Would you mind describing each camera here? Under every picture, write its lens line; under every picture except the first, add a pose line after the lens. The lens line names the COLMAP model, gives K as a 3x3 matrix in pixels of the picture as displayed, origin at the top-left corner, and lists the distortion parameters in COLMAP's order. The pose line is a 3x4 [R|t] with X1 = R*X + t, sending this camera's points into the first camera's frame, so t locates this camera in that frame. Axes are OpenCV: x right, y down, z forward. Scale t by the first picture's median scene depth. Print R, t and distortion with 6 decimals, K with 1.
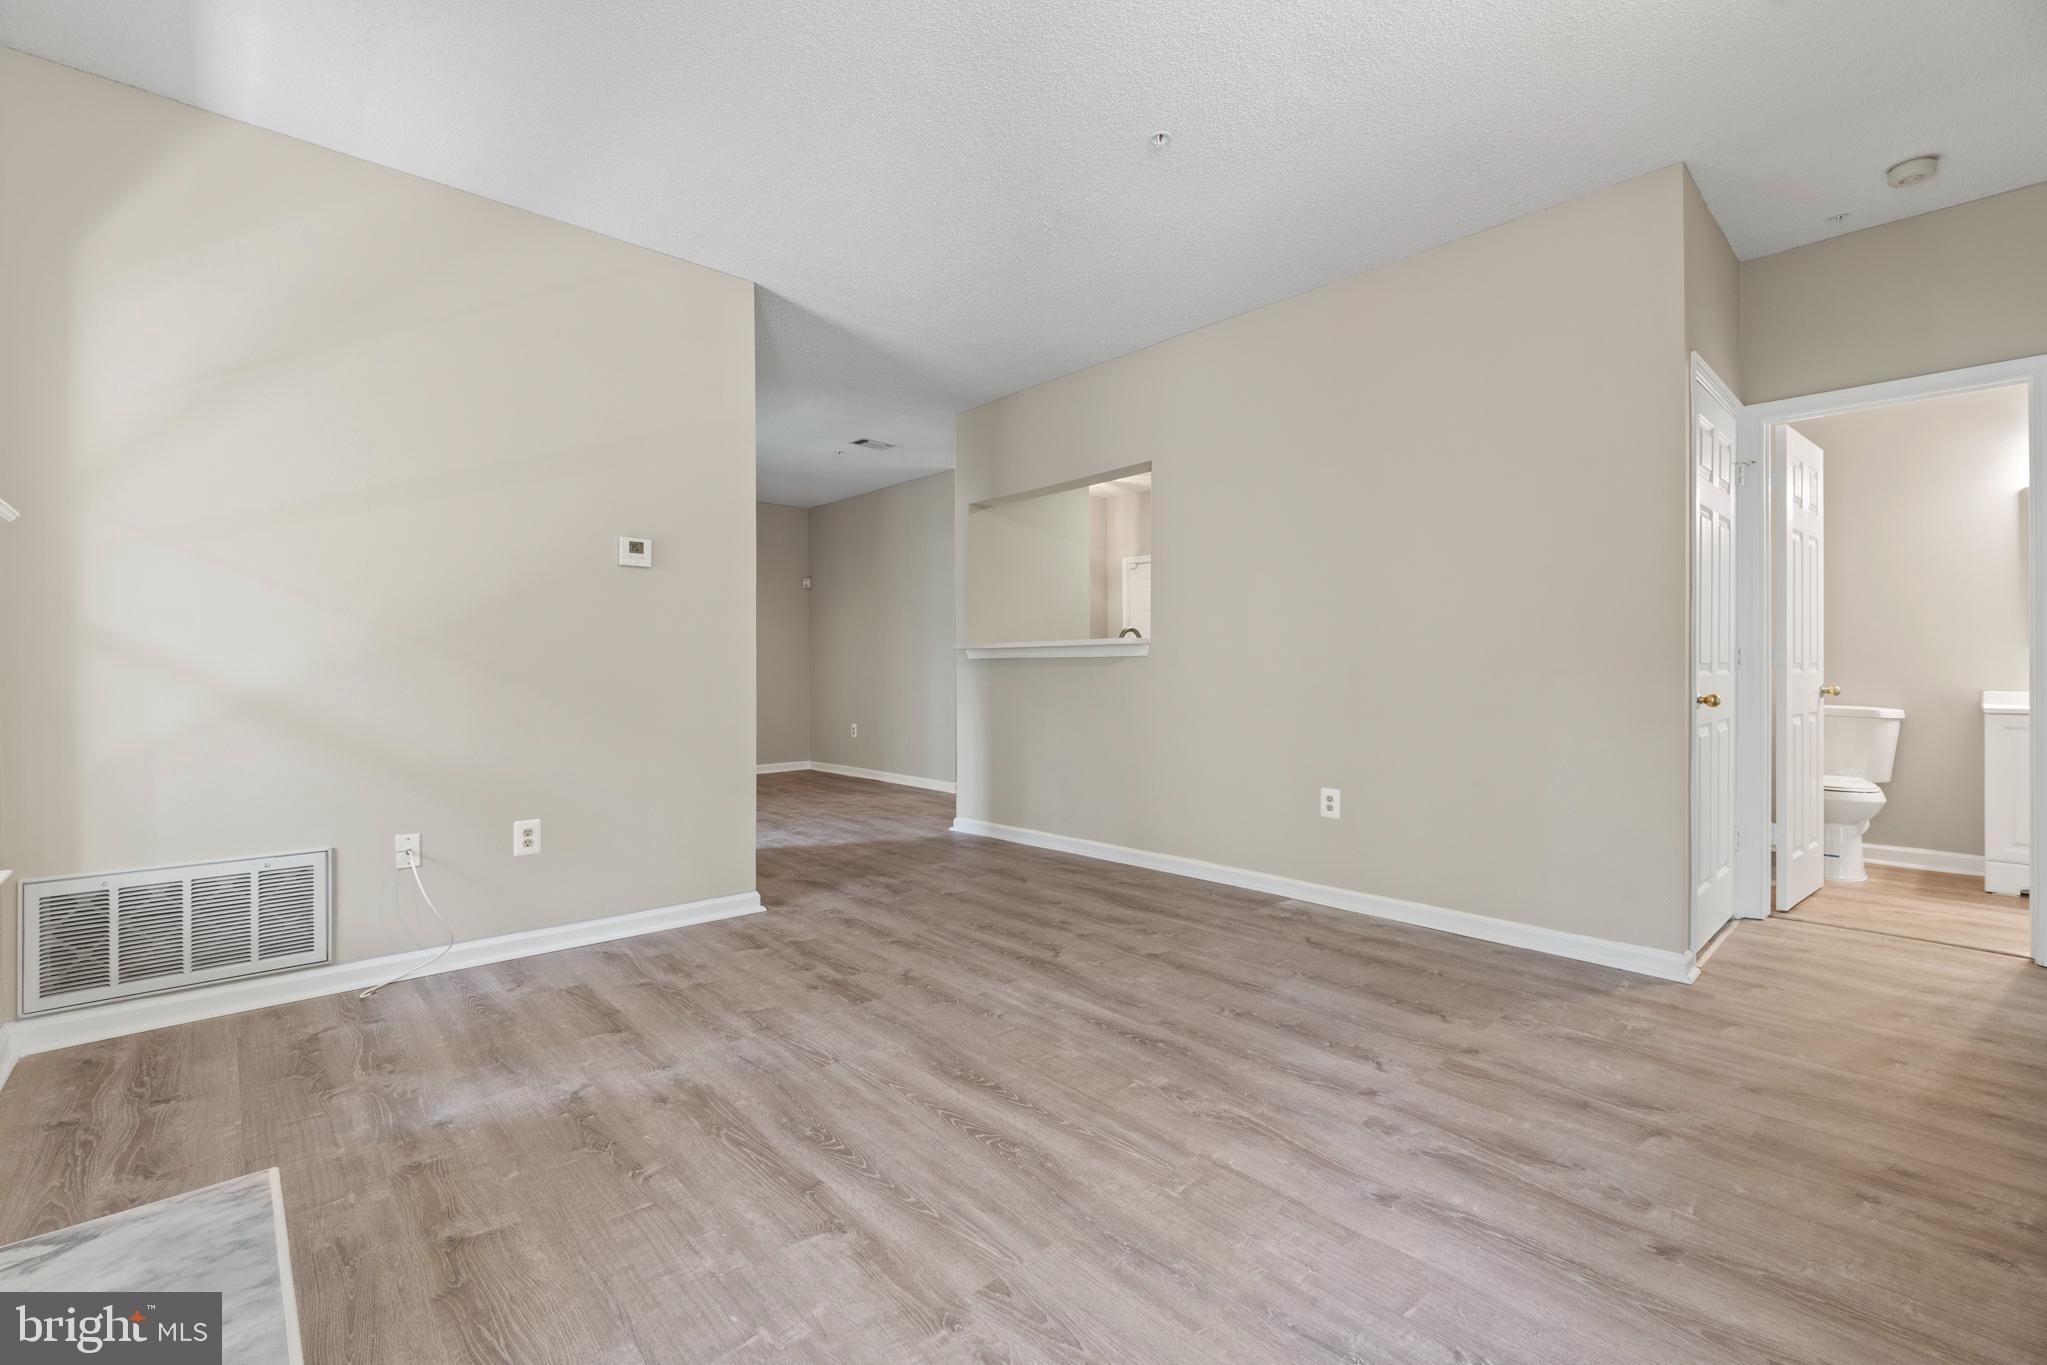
lens RADIAL K [[875.5, 0, 1016.9], [0, 875.5, 676.7], [0, 0, 1]] dist [-0.005529, 0.000434]
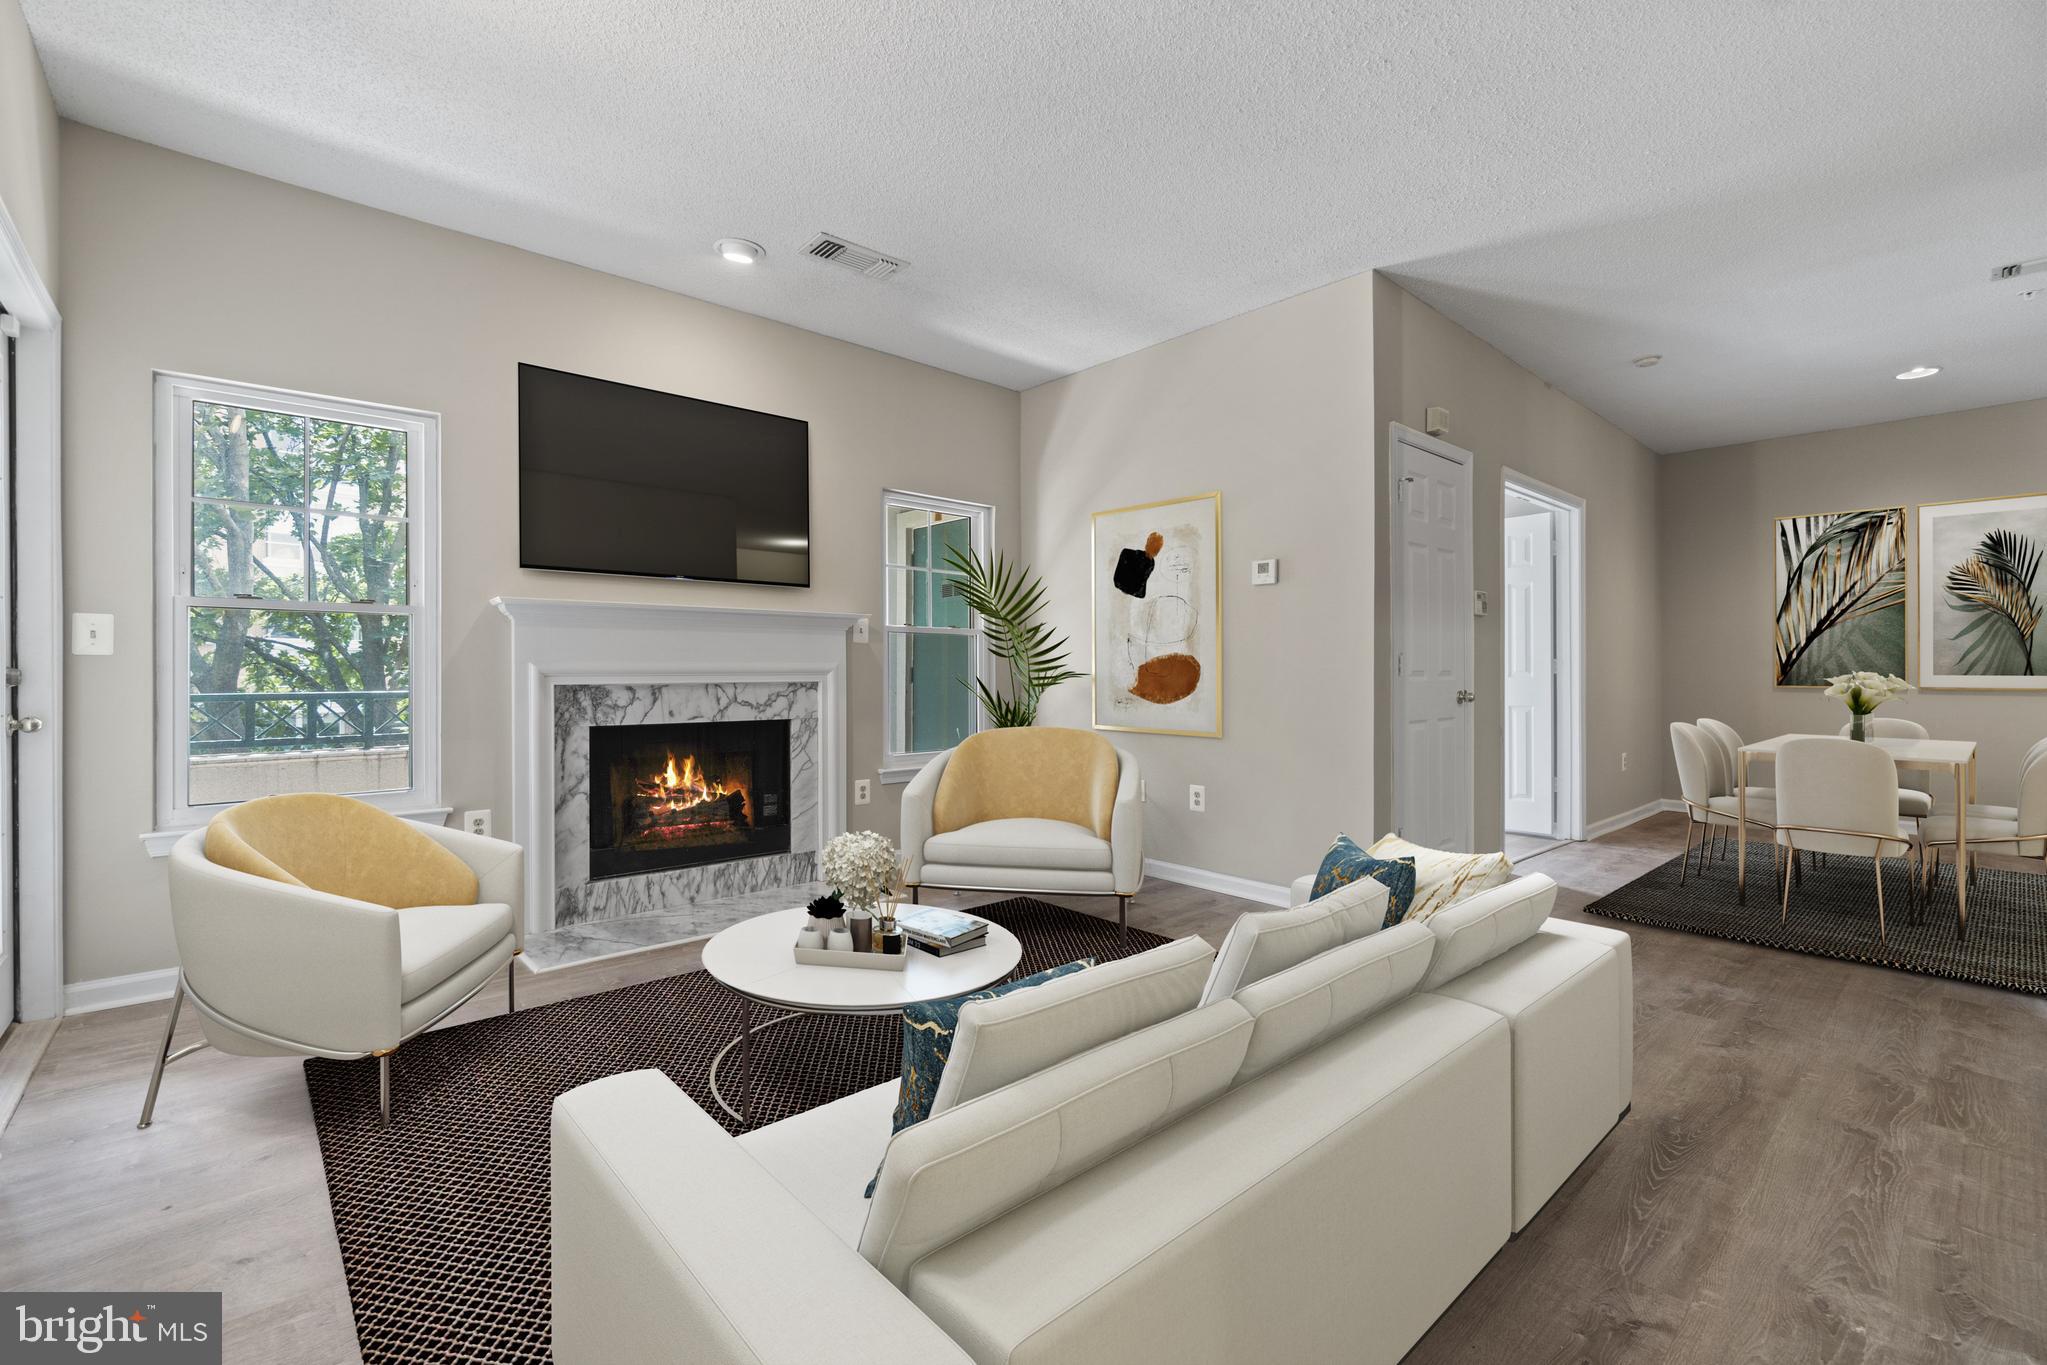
lens RADIAL K [[878.0, 0, 1012.5], [0, 878.0, 668.1], [0, 0, 1]] dist [-0.007564, 0.000830]
pose [[-0.017848, -0.004425, -0.999831, 0.807083], [-0.009574, 0.999945, -0.004254, -0.007023], [0.999795, 0.009496, -0.017889, 0.754484]]
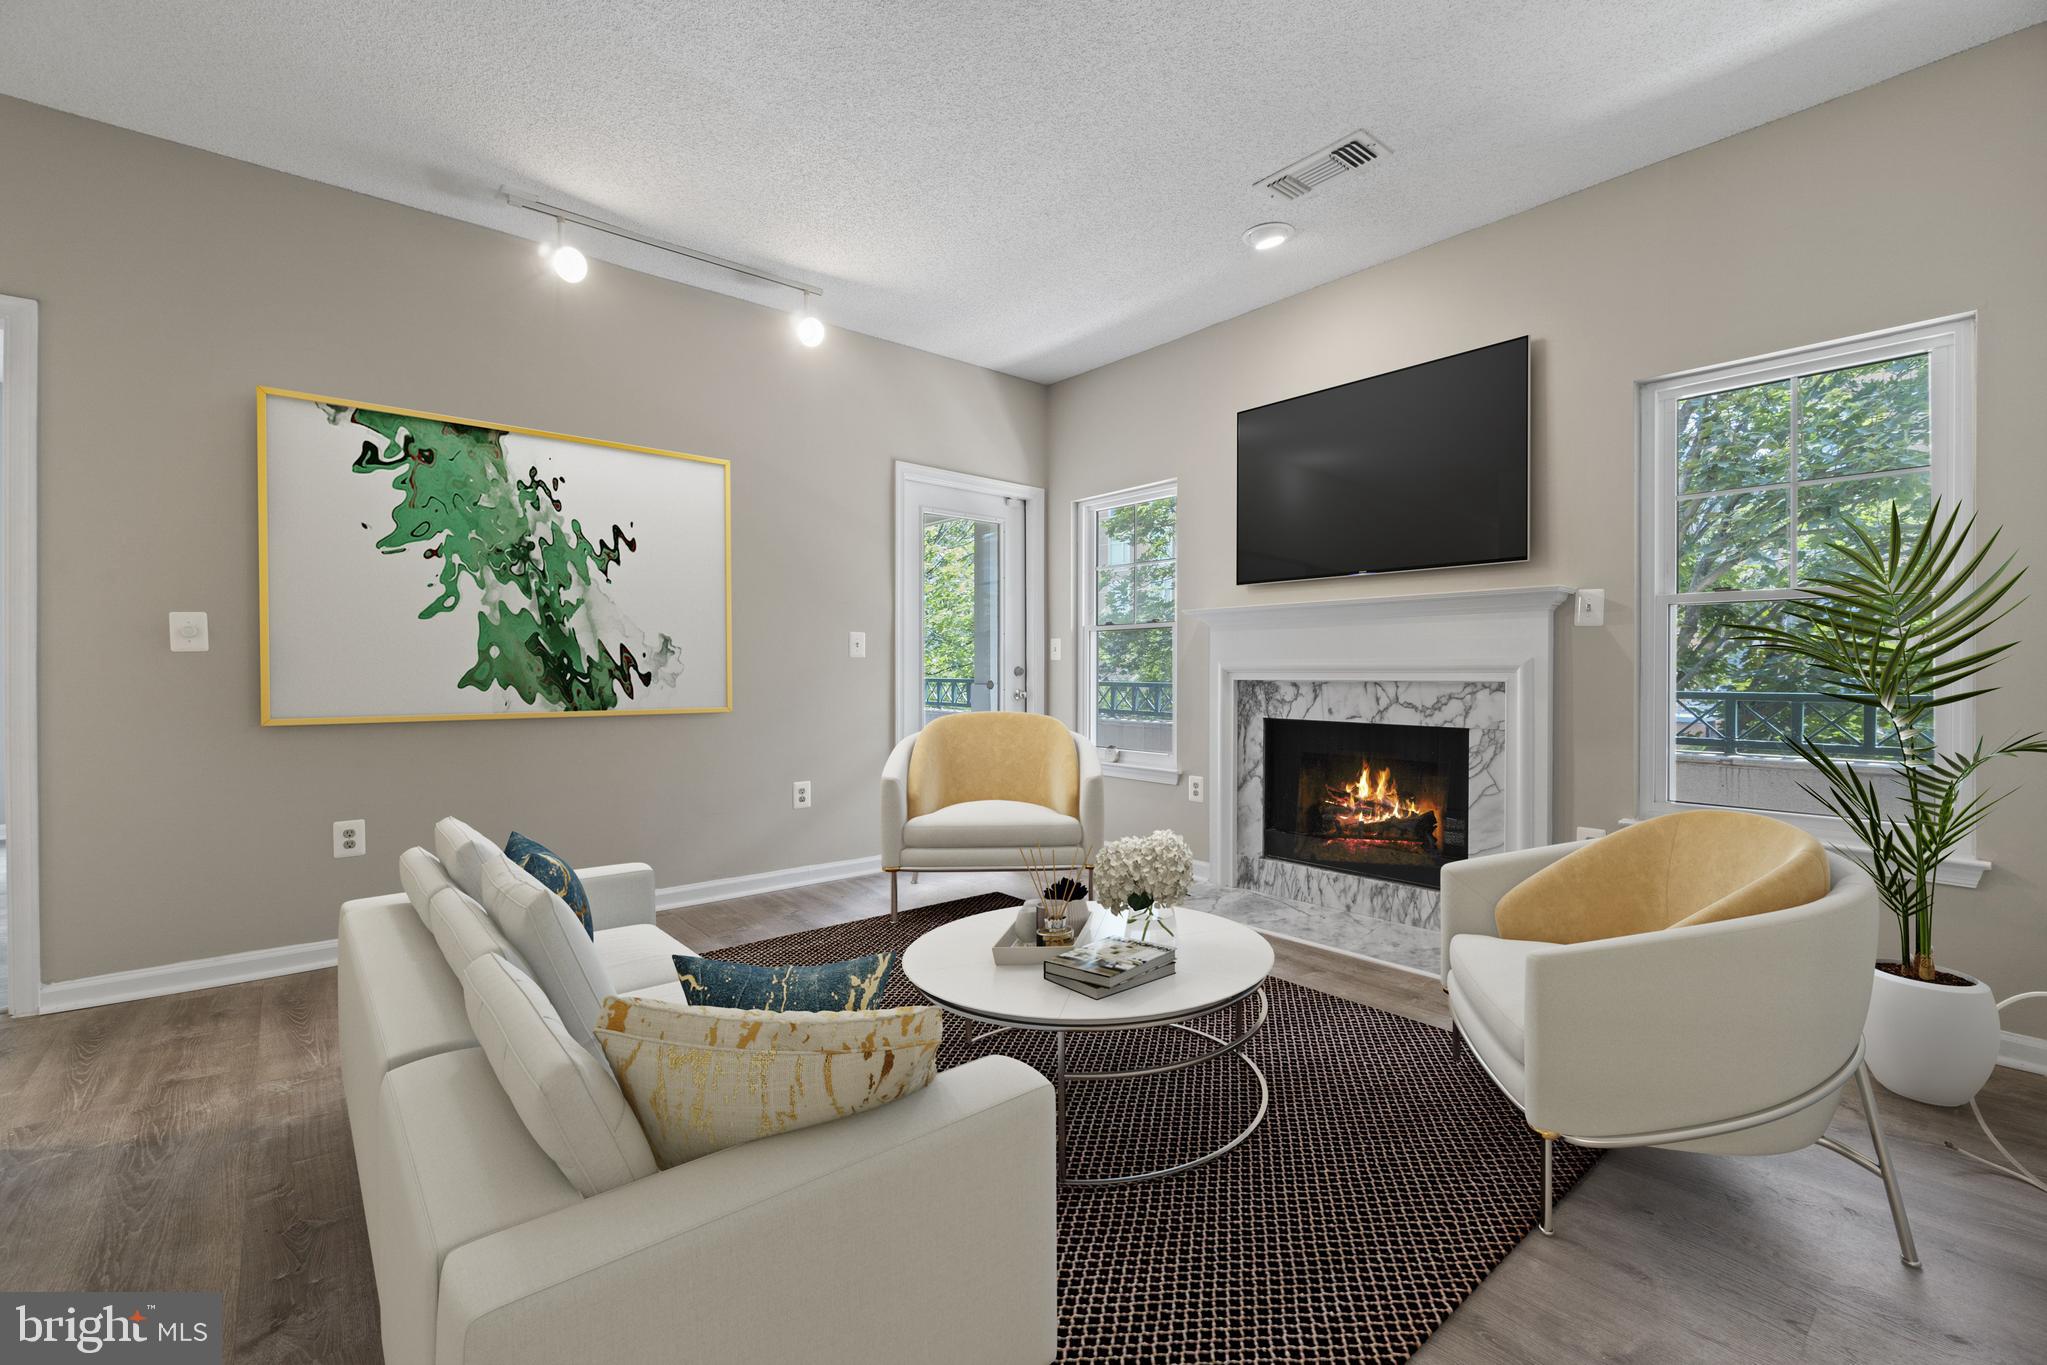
lens RADIAL K [[878.0, 0, 1012.5], [0, 878.0, 668.1], [0, 0, 1]] dist [-0.007564, 0.000830]
pose [[-0.999020, -0.000492, 0.044247, -0.033819], [-0.000179, 0.999975, 0.007074, -0.011812], [-0.044250, 0.007059, -0.998996, 1.486212]]
